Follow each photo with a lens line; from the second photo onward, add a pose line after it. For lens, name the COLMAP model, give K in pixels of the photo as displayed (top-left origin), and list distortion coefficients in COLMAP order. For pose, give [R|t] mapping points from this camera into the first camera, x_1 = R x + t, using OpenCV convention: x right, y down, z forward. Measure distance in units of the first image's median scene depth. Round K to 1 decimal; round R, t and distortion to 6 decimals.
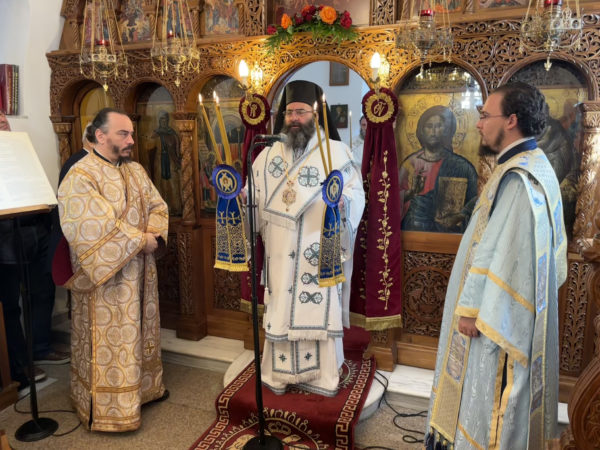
lens RADIAL K [[504.6, 0, 300.0], [0, 504.6, 225.0], [0, 0, 1]] dist [0.012443, -0.010805]
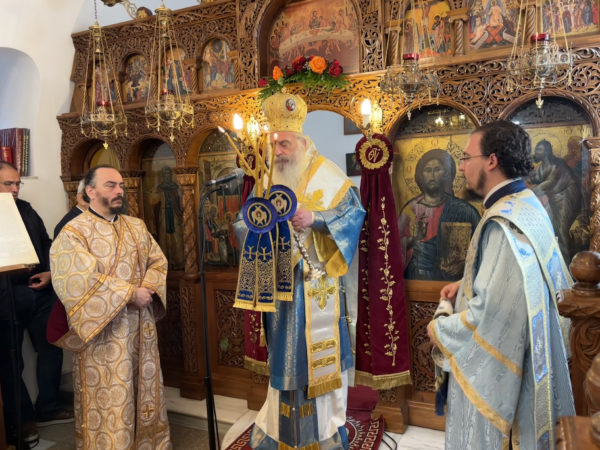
lens RADIAL K [[504.6, 0, 300.0], [0, 504.6, 225.0], [0, 0, 1]] dist [0.012443, -0.010805]
pose [[0.996877, -0.032706, -0.071876, 0.076883], [0.025665, 0.994974, -0.096789, -0.004778], [0.074681, 0.094642, 0.992706, 0.034254]]
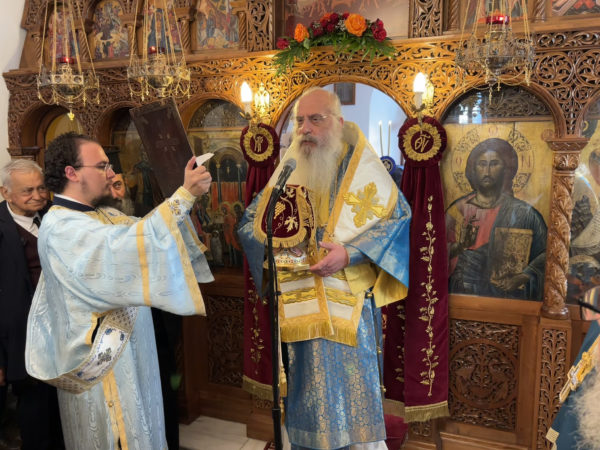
lens RADIAL K [[504.6, 0, 300.0], [0, 504.6, 225.0], [0, 0, 1]] dist [0.012443, -0.010805]
pose [[0.999773, -0.008620, 0.019459, -0.045057], [0.009130, 0.999613, -0.026276, -0.080822], [-0.019225, 0.026448, 0.999465, 0.215380]]
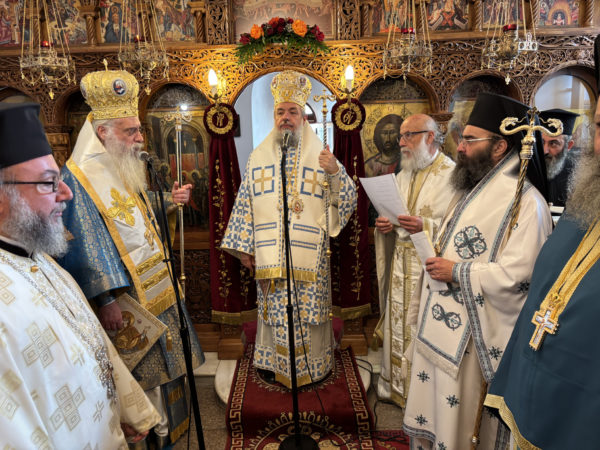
lens RADIAL K [[451.4, 0, 300.0], [0, 451.4, 225.0], [0, 0, 1]] dist [0.009658, -0.008026]
pose [[0.937071, -0.086721, 0.338196, -0.276146], [0.084888, 0.996185, 0.020238, -0.026600], [-0.338661, 0.009744, 0.940858, 0.117022]]
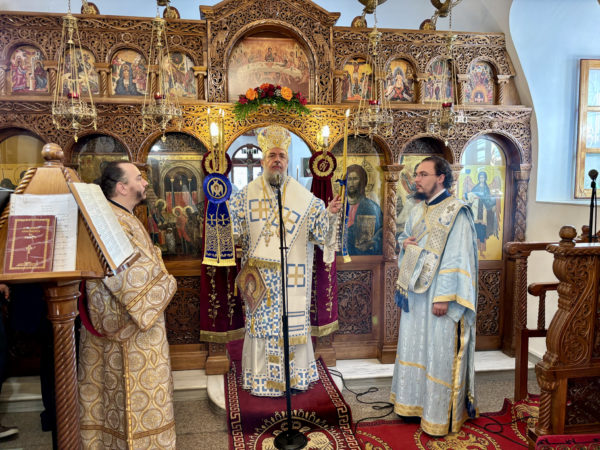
lens RADIAL K [[449.2, 0, 296.9], [0, 449.2, 230.5], [0, 0, 1]] dist [0.010965, -0.002107]
pose [[0.870290, -0.049758, 0.490020, -0.469913], [0.081870, 0.995658, -0.044301, -0.012990], [-0.485688, 0.078672, 0.870585, 0.013998]]
